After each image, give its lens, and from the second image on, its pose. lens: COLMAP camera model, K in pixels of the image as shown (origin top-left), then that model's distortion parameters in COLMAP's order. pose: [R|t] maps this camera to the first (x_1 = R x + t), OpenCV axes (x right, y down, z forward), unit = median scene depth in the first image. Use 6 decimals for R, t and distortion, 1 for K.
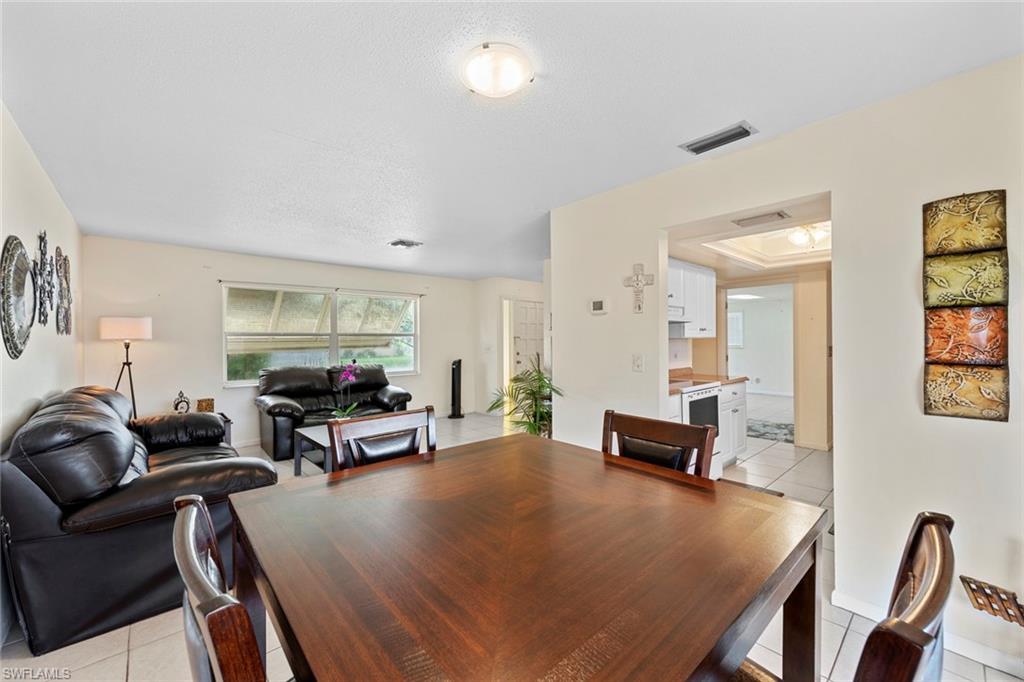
lens RADIAL K [[398.3, 0, 512.5], [0, 398.3, 342.4], [0, 0, 1]] dist [0.000059, 0.000163]
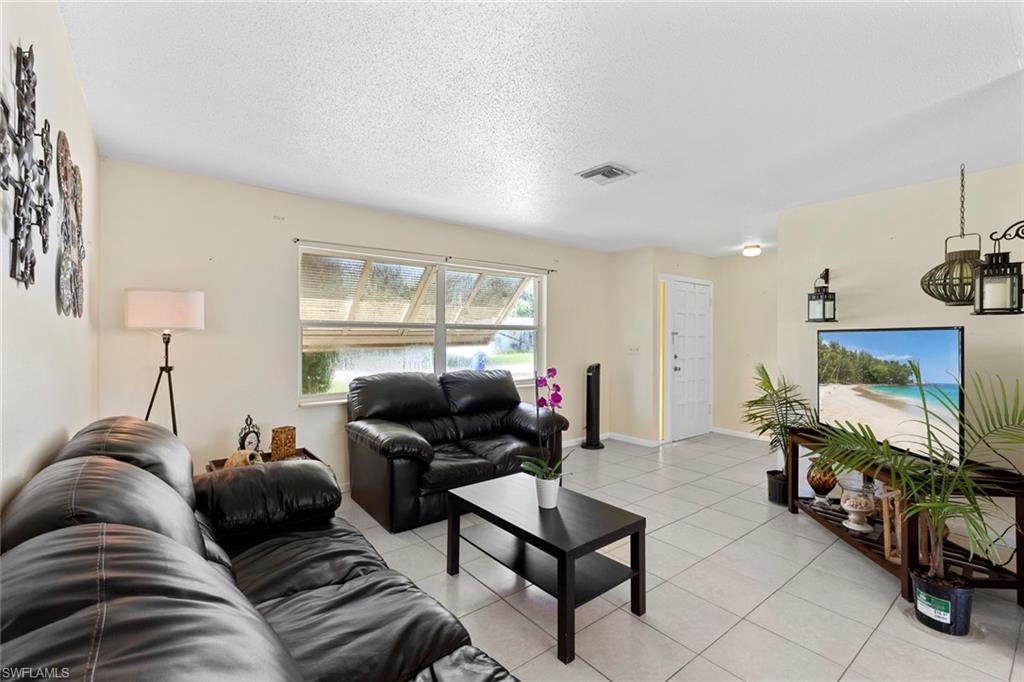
lens RADIAL K [[445.4, 0, 508.2], [0, 445.4, 336.2], [0, 0, 1]] dist [0.008657, 0.001191]
pose [[0.997816, 0.010919, -0.065143, -0.375754], [-0.011402, 0.999910, -0.007038, 0.002233], [0.065060, 0.007766, 0.997851, 0.329167]]
